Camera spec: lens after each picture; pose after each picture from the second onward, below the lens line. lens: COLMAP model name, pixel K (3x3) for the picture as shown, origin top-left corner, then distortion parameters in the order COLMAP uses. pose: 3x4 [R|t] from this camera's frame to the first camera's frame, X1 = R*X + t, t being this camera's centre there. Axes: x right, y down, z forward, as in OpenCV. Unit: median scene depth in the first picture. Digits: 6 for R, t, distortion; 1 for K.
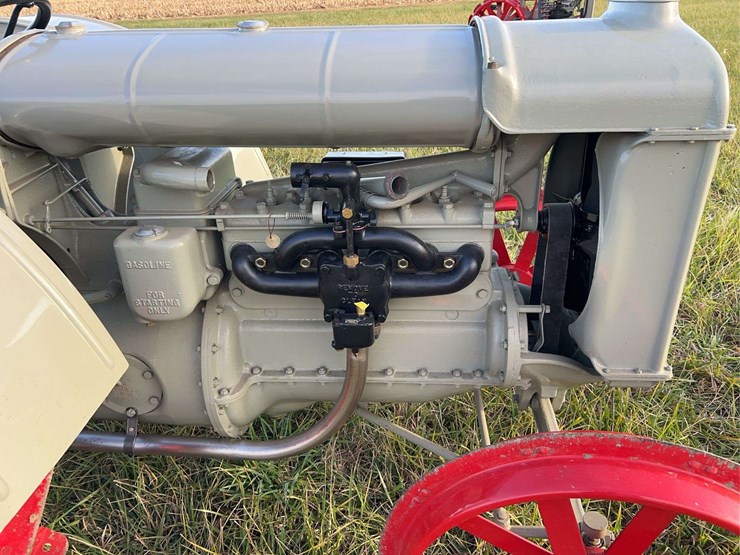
lens RADIAL K [[557.0, 0, 376.0], [0, 557.0, 278.8], [0, 0, 1]] dist [0.055816, -0.059125]
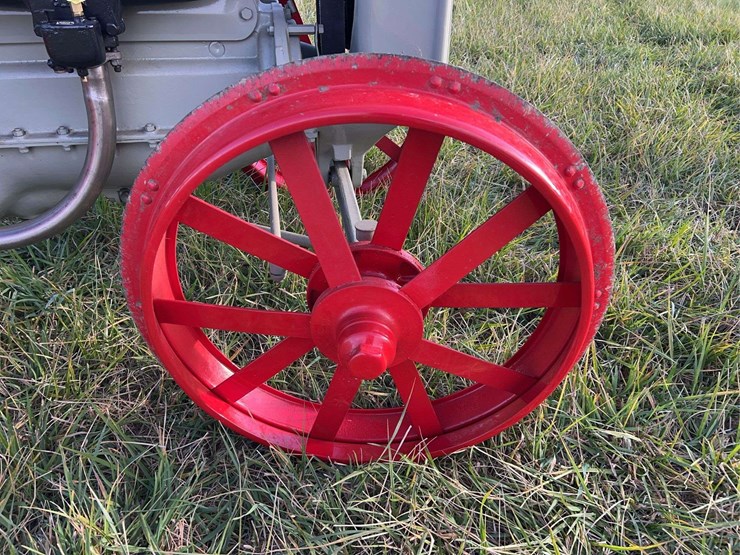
lens RADIAL K [[557.0, 0, 371.3], [0, 557.0, 282.6], [0, 0, 1]] dist [0.055816, -0.059125]
pose [[0.973990, -0.089072, 0.208350, 0.174086], [0.063323, 0.989860, 0.127154, 0.356987], [-0.217563, -0.110654, 0.969754, 0.096736]]
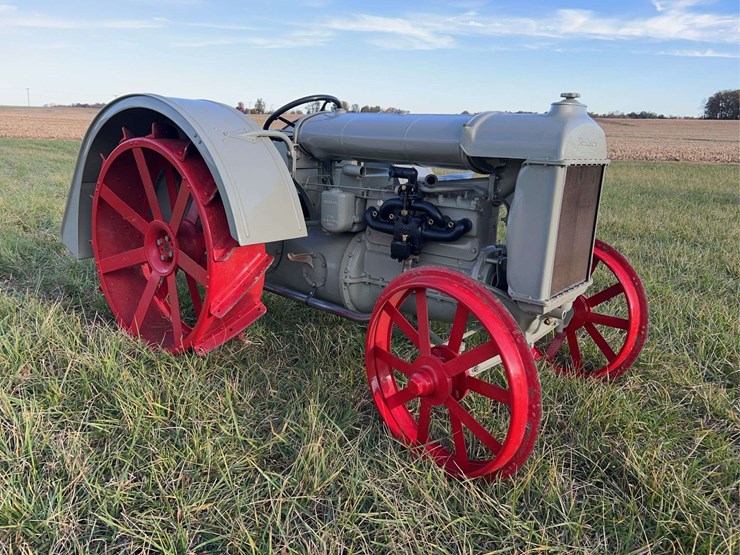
lens RADIAL K [[557.0, 0, 372.2], [0, 557.0, 277.4], [0, 0, 1]] dist [0.055816, -0.059125]
pose [[0.819240, 0.196759, -0.538639, 0.999014], [-0.317000, 0.938117, -0.139455, 0.509287], [0.477867, 0.284996, 0.830915, -0.719465]]
